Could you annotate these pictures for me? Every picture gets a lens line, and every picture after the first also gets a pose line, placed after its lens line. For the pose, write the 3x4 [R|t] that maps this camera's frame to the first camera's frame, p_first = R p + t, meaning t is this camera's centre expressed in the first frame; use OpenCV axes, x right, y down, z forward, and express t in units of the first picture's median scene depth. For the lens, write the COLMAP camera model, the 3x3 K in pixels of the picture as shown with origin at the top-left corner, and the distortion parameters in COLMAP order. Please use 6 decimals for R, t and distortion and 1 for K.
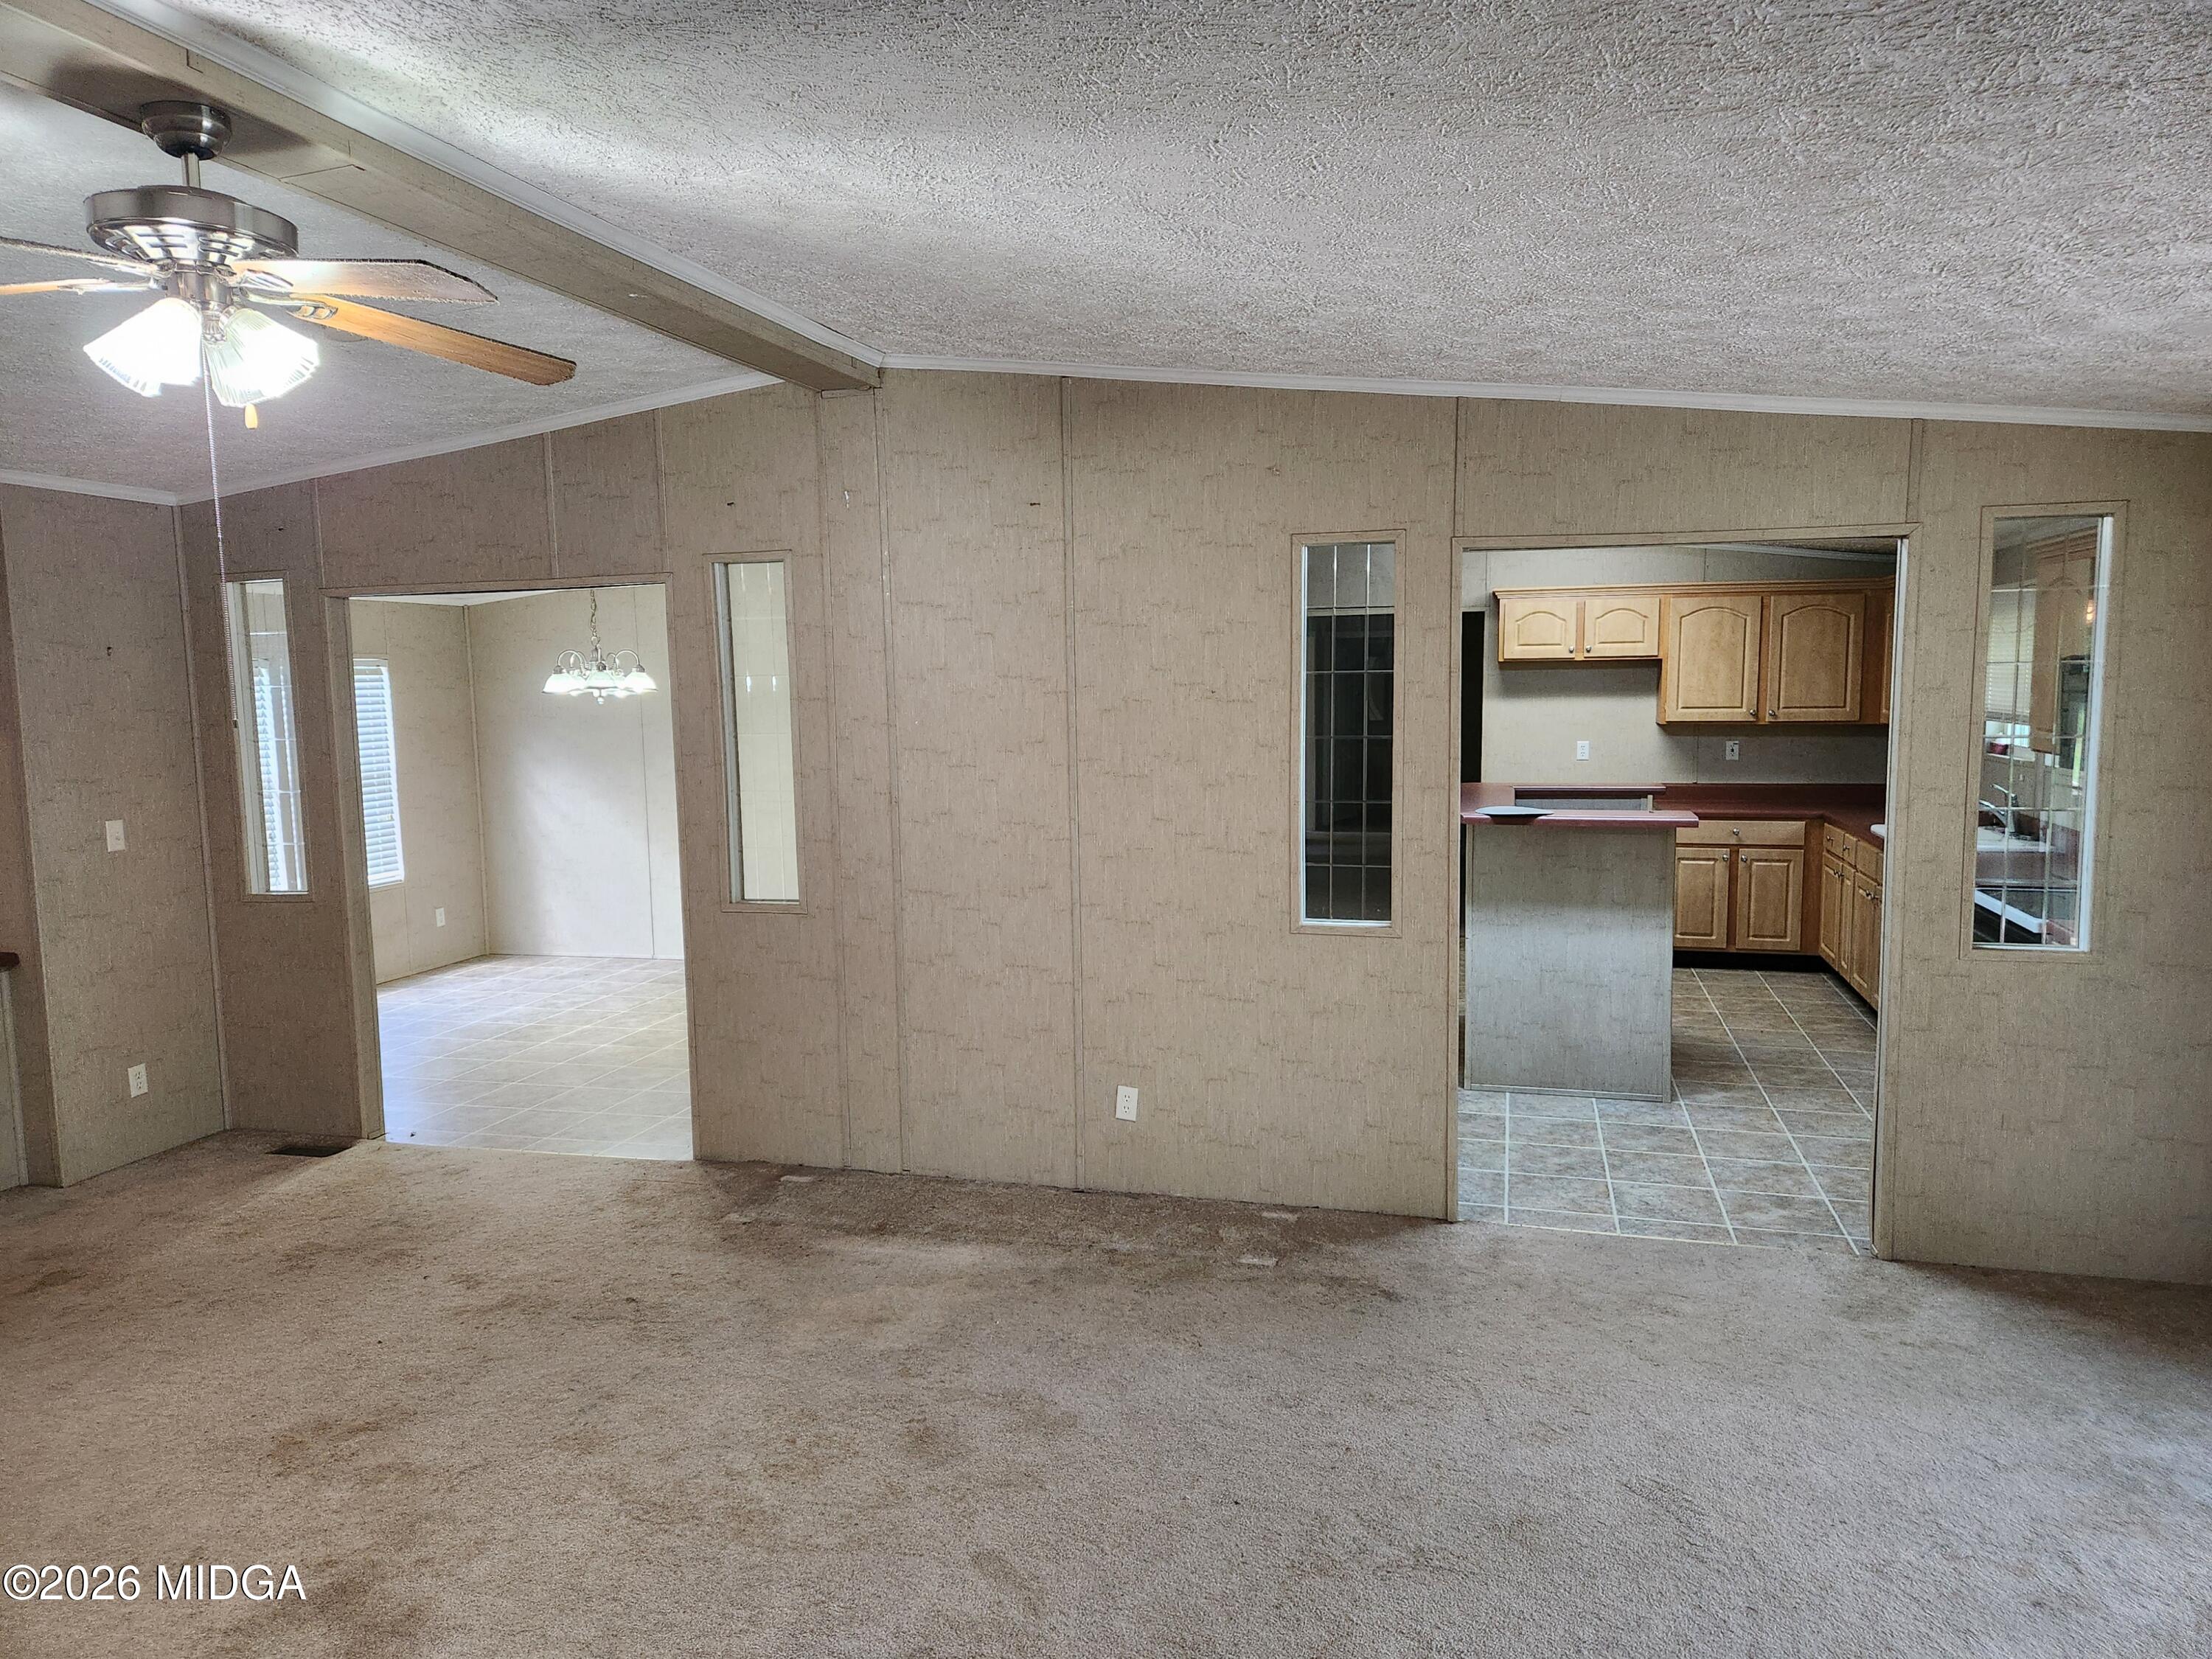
lens RADIAL K [[1461.2, 0, 1102.5], [0, 1461.2, 841.7], [0, 0, 1]] dist [0.052726, -0.009299]
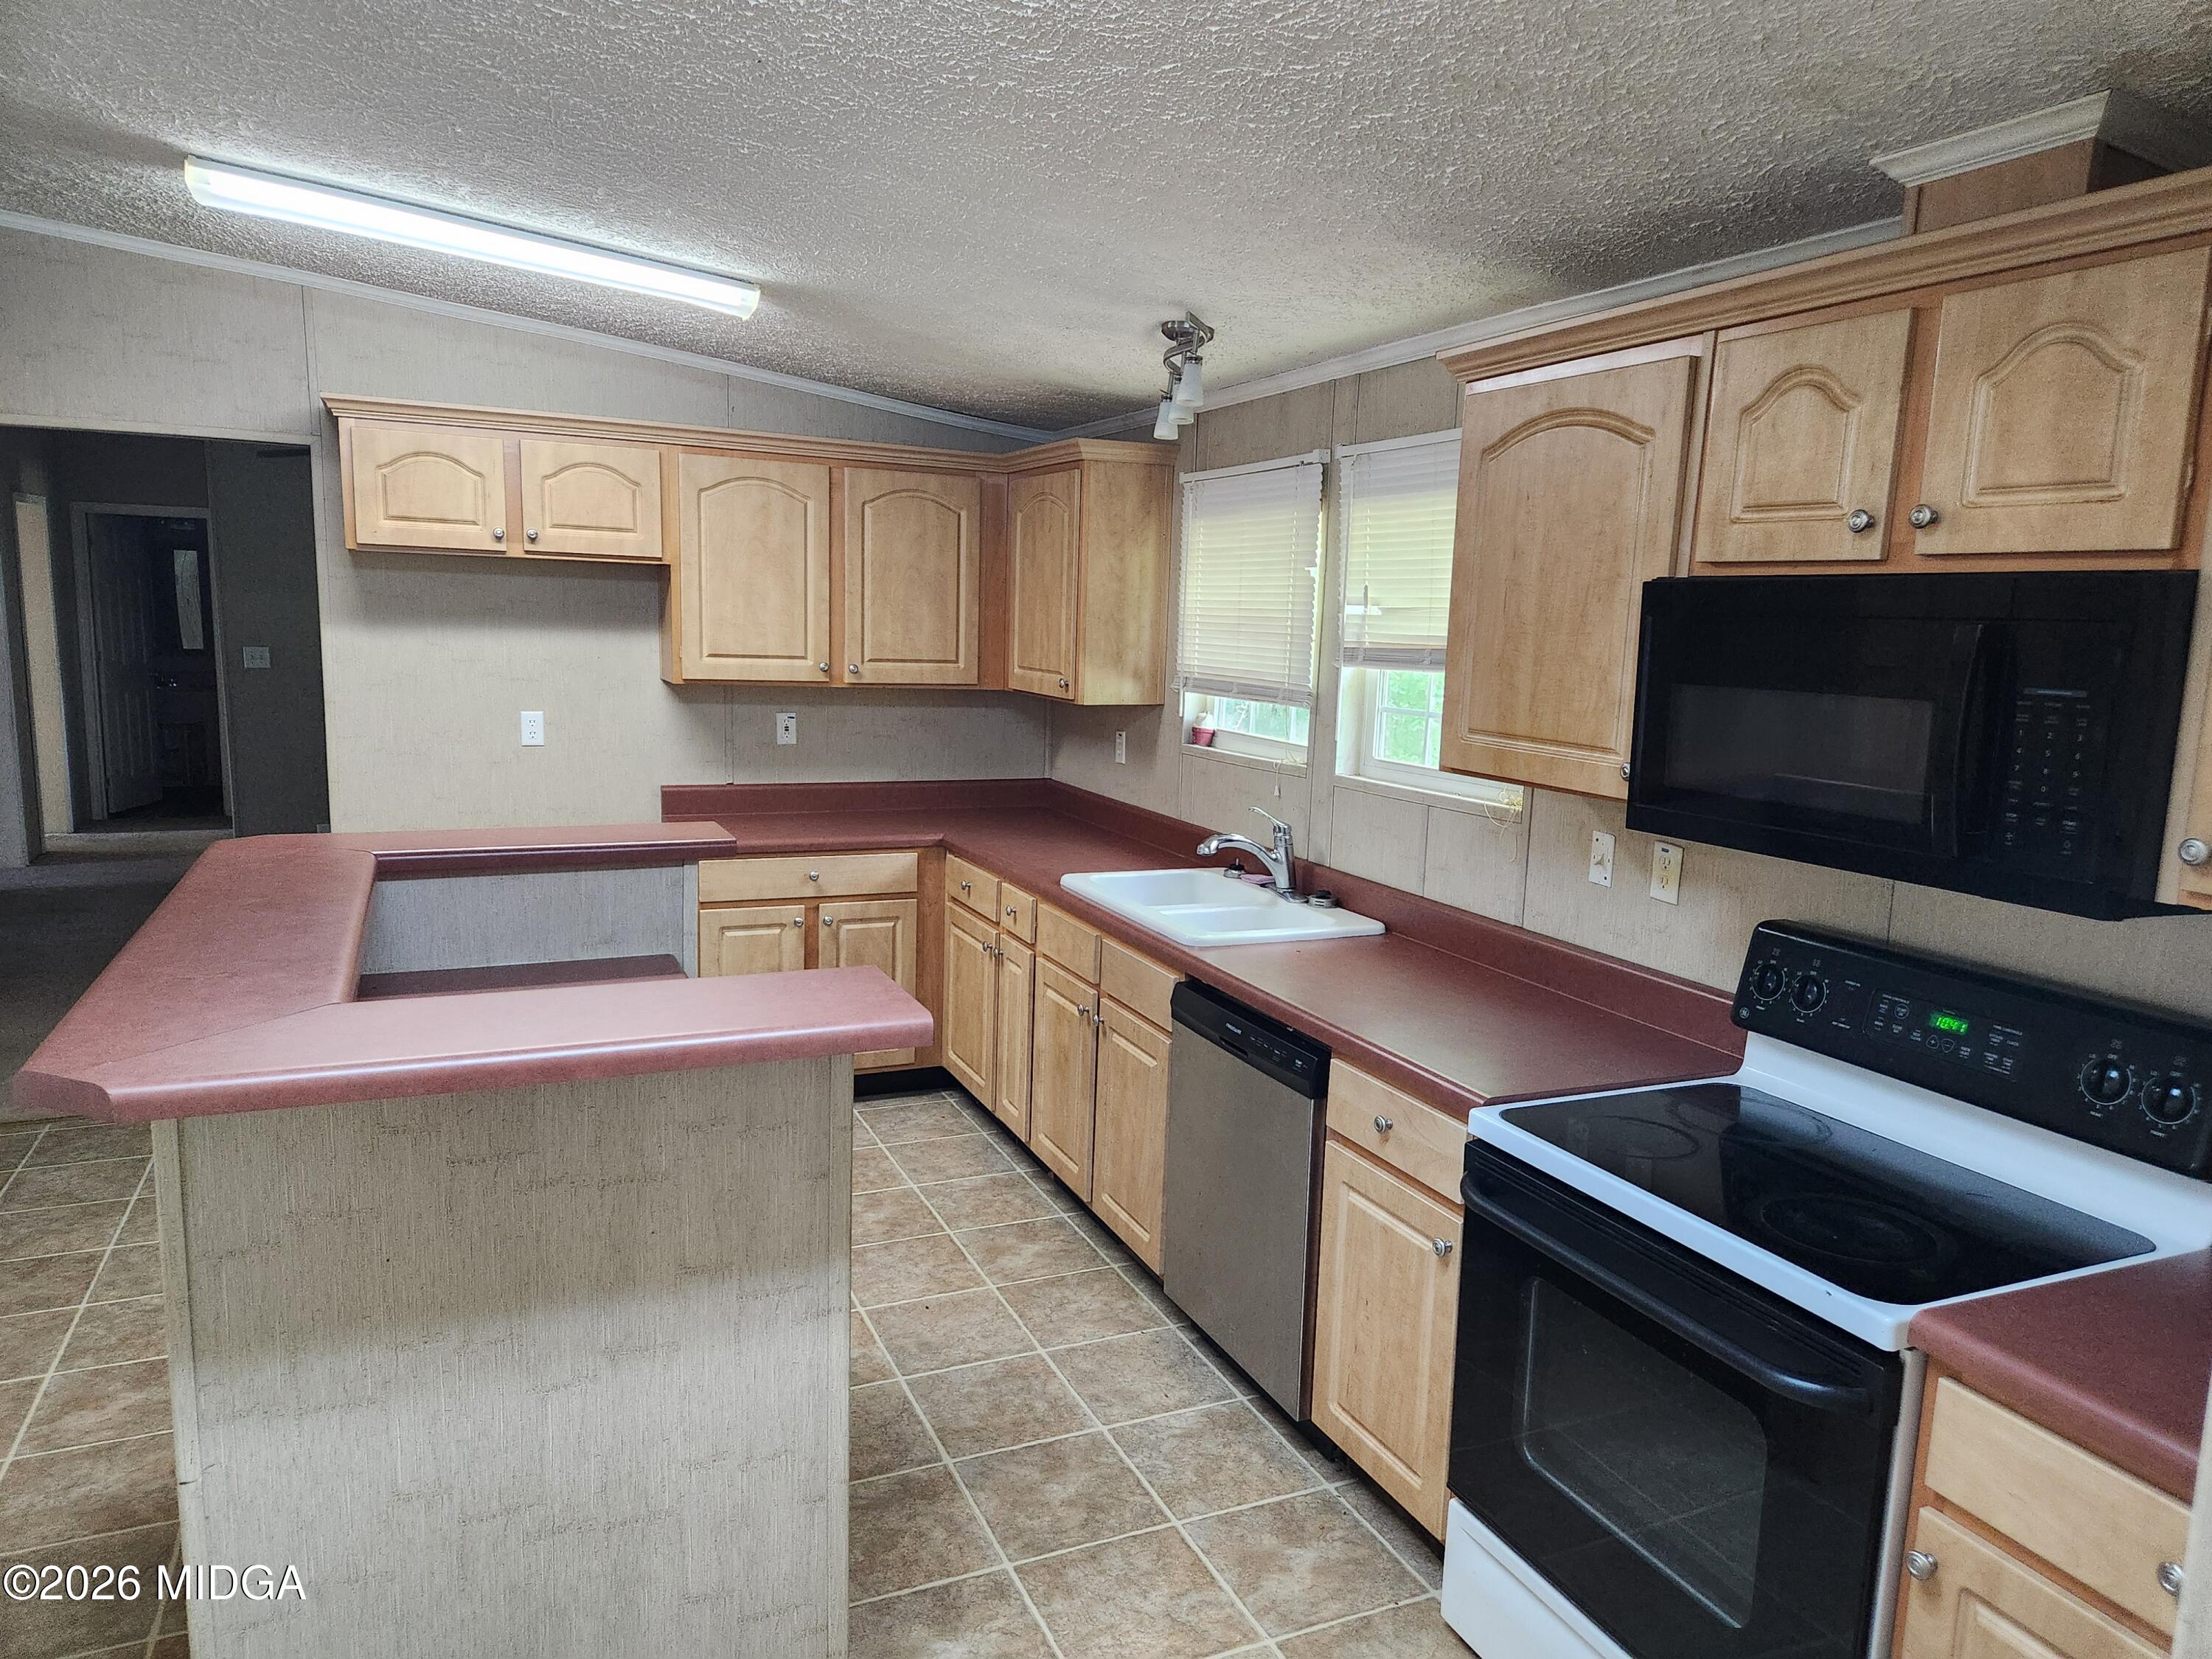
lens RADIAL K [[1461.2, 0, 1101.5], [0, 1461.2, 837.8], [0, 0, 1]] dist [0.052726, -0.009299]
pose [[0.768608, -0.059264, 0.636968, 0.152265], [0.031393, 0.997994, 0.054973, -0.048891], [-0.638949, -0.022257, 0.768927, 0.487085]]
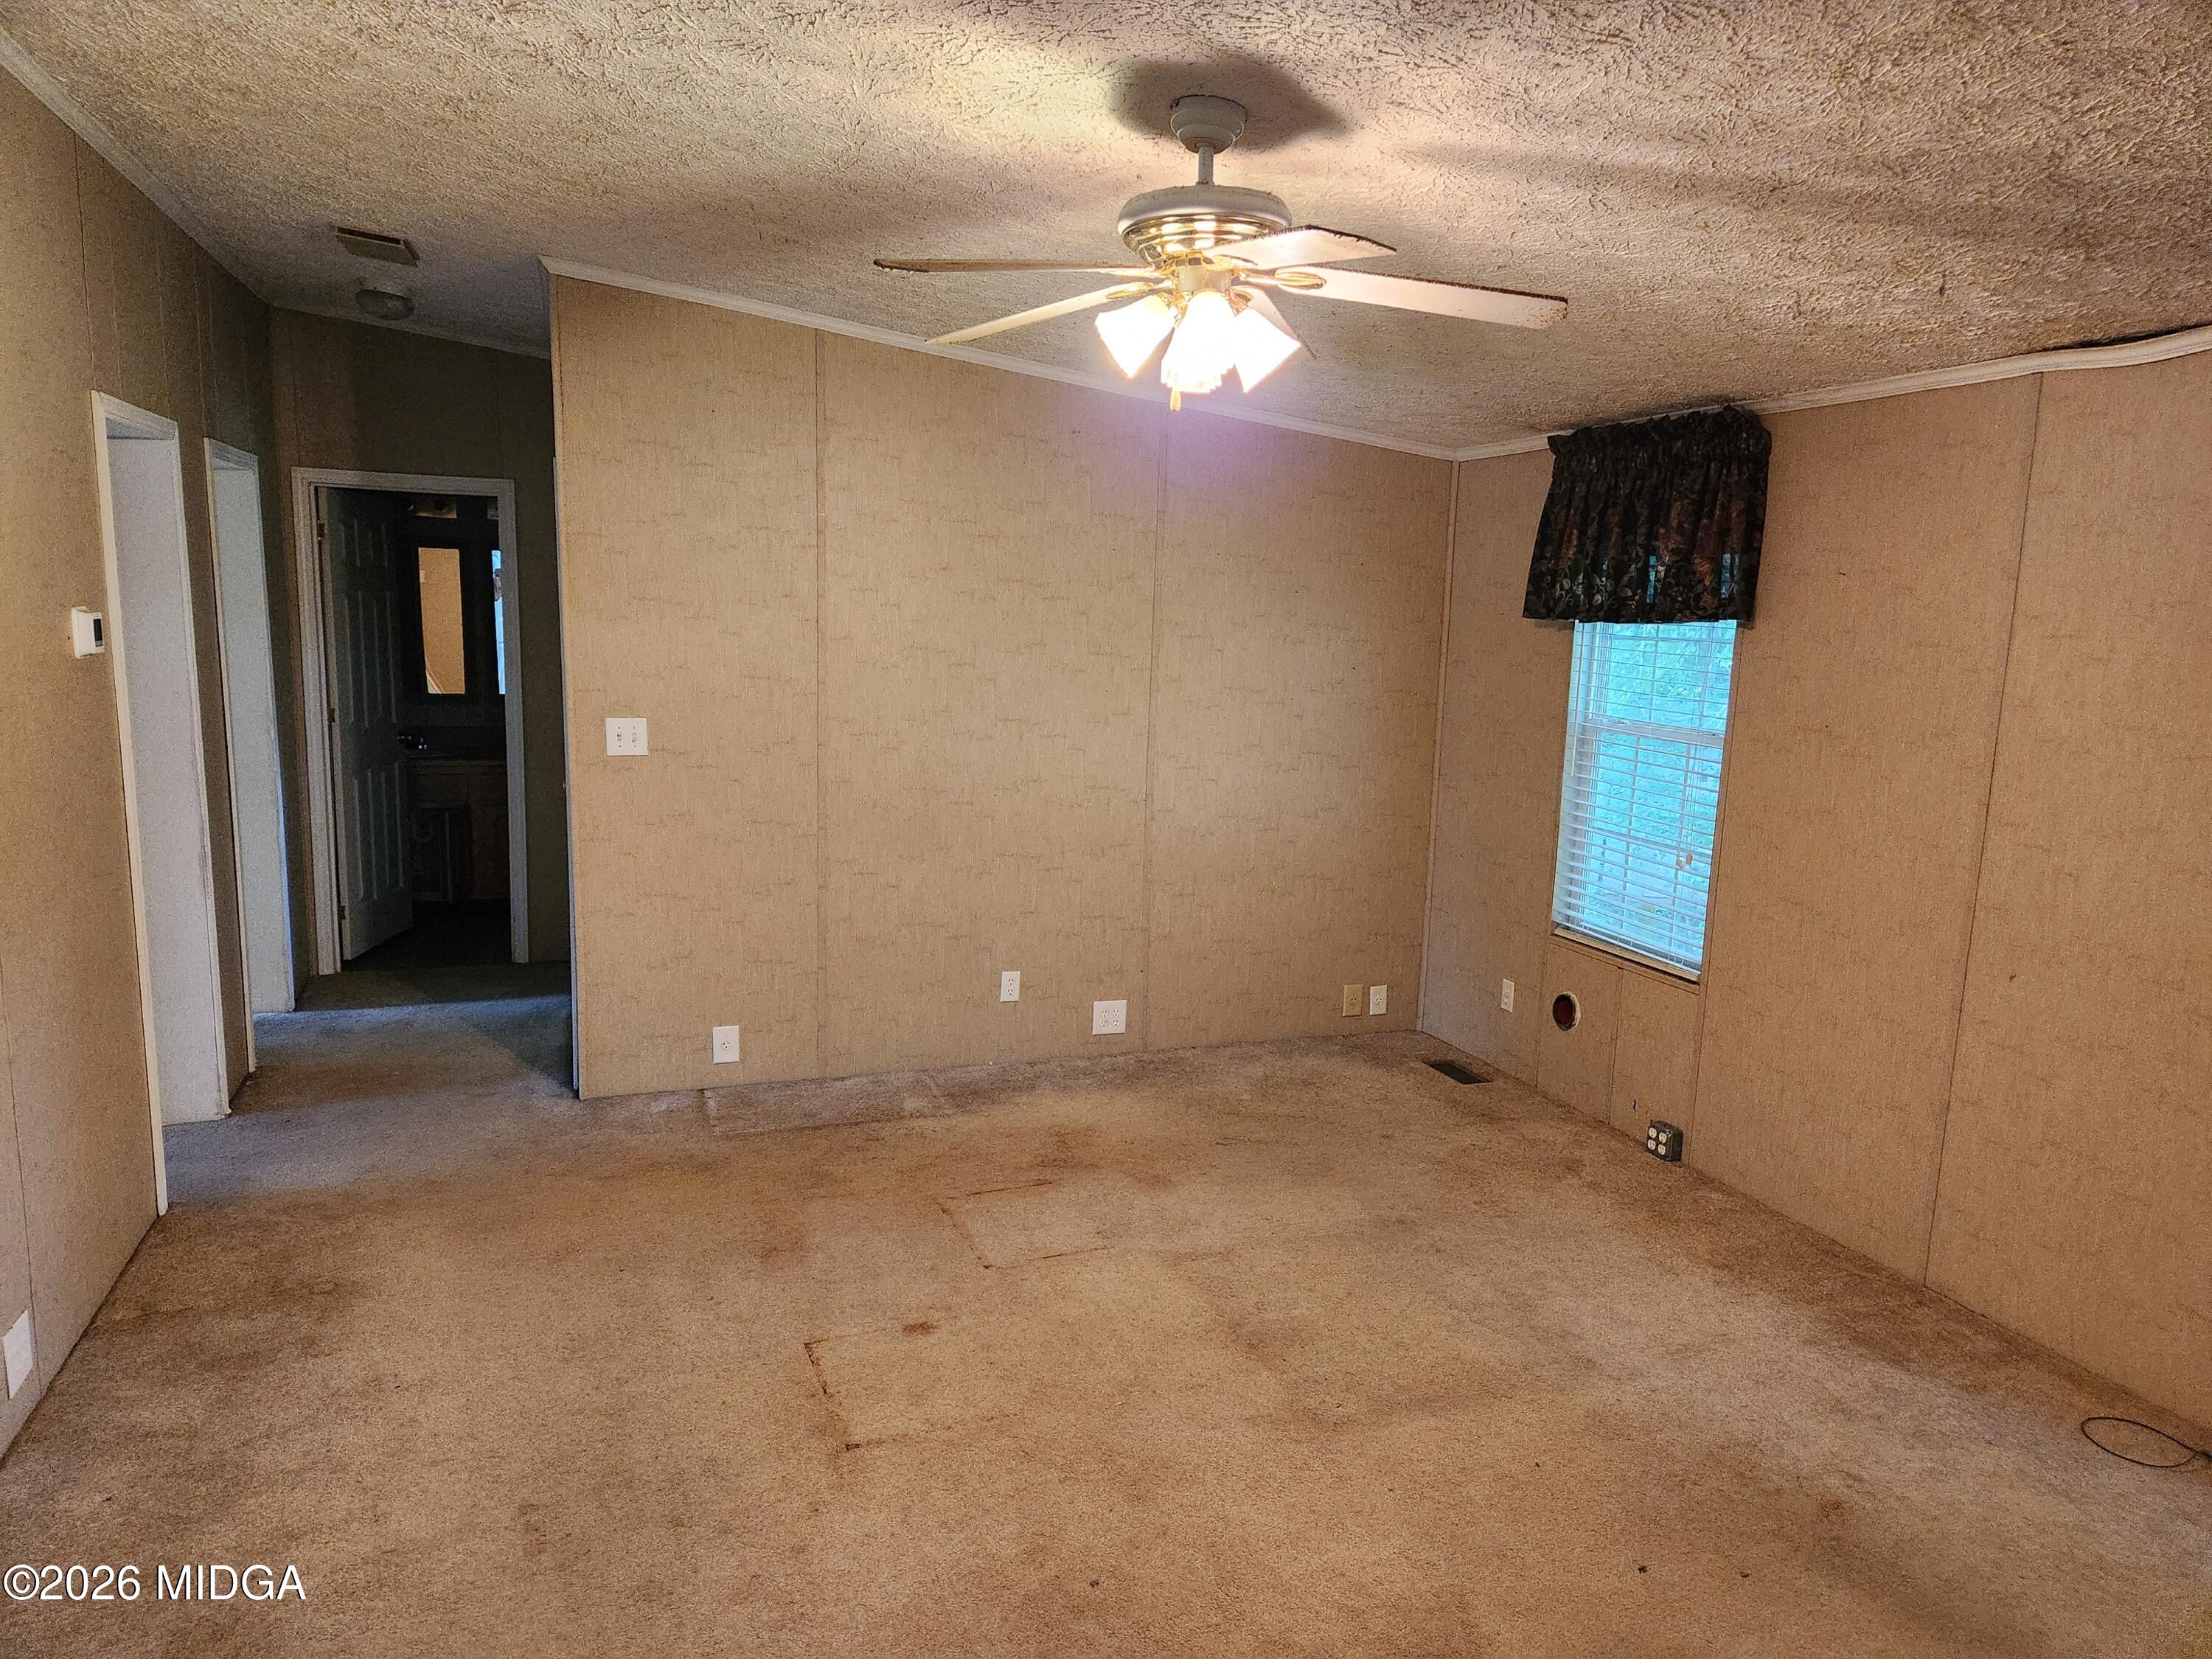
lens RADIAL K [[1461.2, 0, 1116.3], [0, 1461.2, 846.3], [0, 0, 1]] dist [0.052726, -0.009299]
pose [[0.815578, -0.051572, 0.576344, 0.170050], [0.024010, 0.998179, 0.055342, -0.078247], [-0.578148, -0.031298, 0.815331, 0.737353]]
